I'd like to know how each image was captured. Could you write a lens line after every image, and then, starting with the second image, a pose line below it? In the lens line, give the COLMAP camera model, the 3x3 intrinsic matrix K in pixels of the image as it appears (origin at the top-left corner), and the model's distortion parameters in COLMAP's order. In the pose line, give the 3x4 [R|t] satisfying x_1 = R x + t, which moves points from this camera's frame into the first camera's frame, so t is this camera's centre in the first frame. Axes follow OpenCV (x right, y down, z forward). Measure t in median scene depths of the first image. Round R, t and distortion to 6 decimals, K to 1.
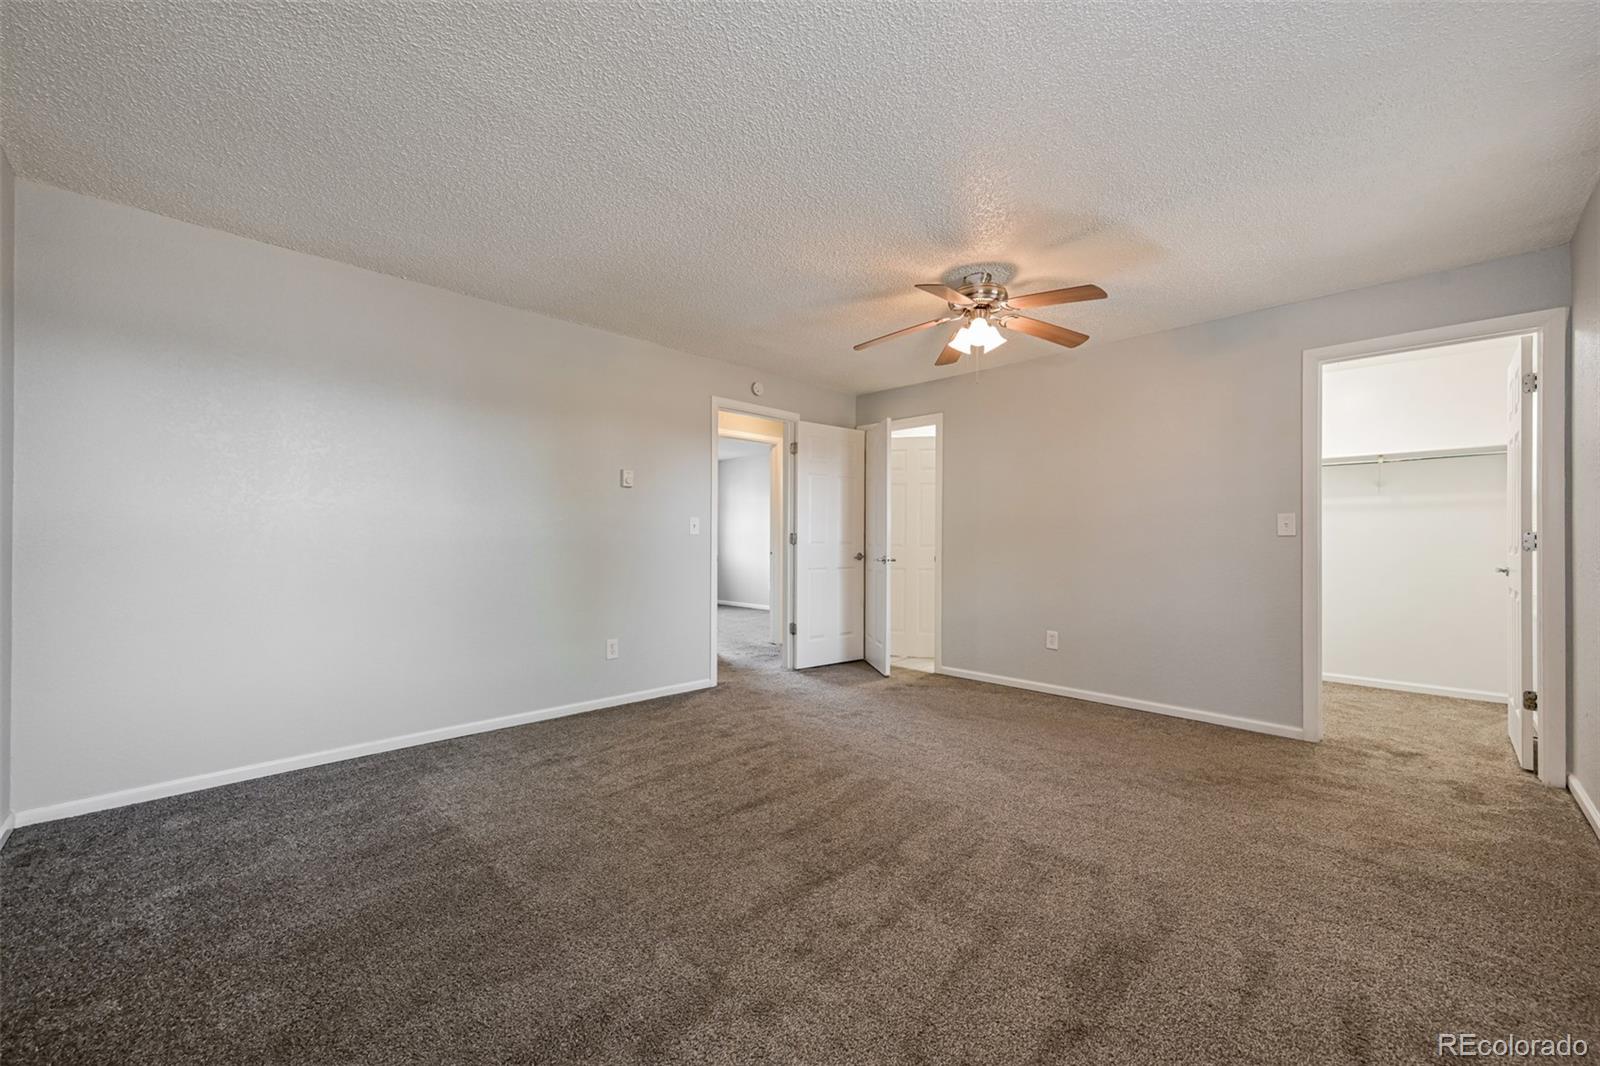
lens RADIAL K [[626.0, 0, 800.0], [0, 626.0, 533.0], [0, 0, 1]] dist [0.000801, -0.000008]
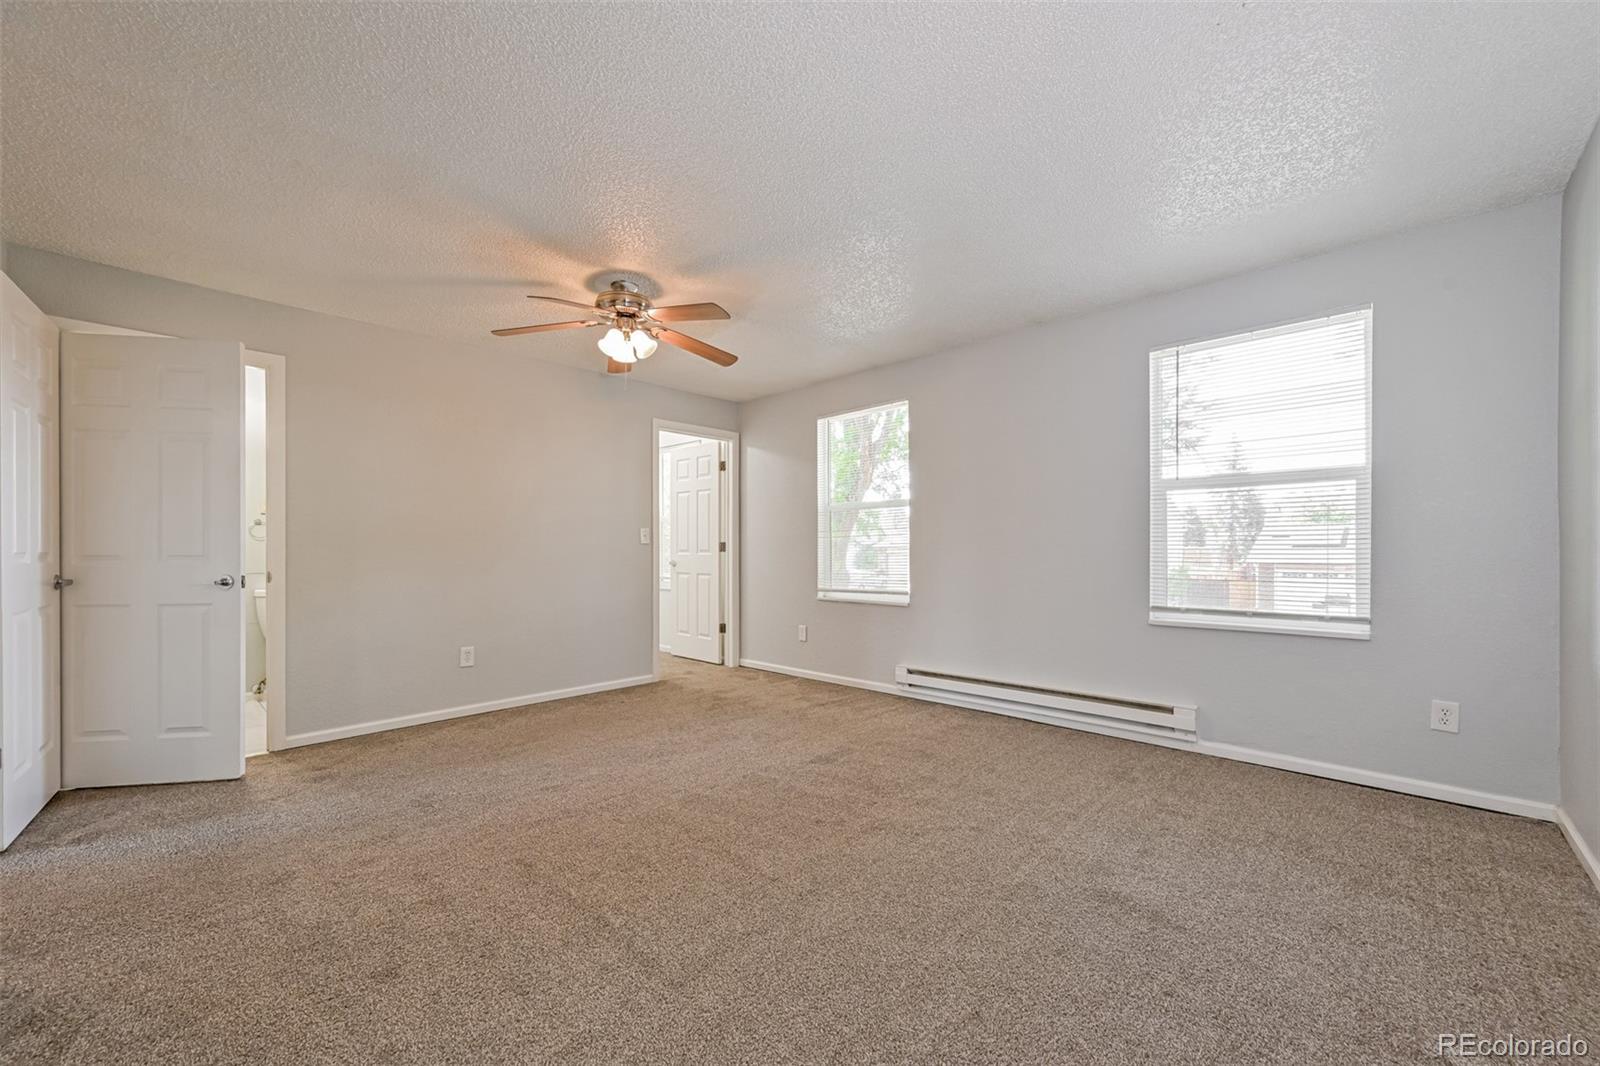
lens RADIAL K [[620.2, 0, 804.2], [0, 620.2, 542.5], [0, 0, 1]] dist [0.003374, 0.000239]
pose [[-0.029097, 0.005578, 0.999561, -0.723492], [-0.004797, 0.999972, -0.005720, 0.009280], [-0.999565, -0.004961, -0.029069, 0.743238]]
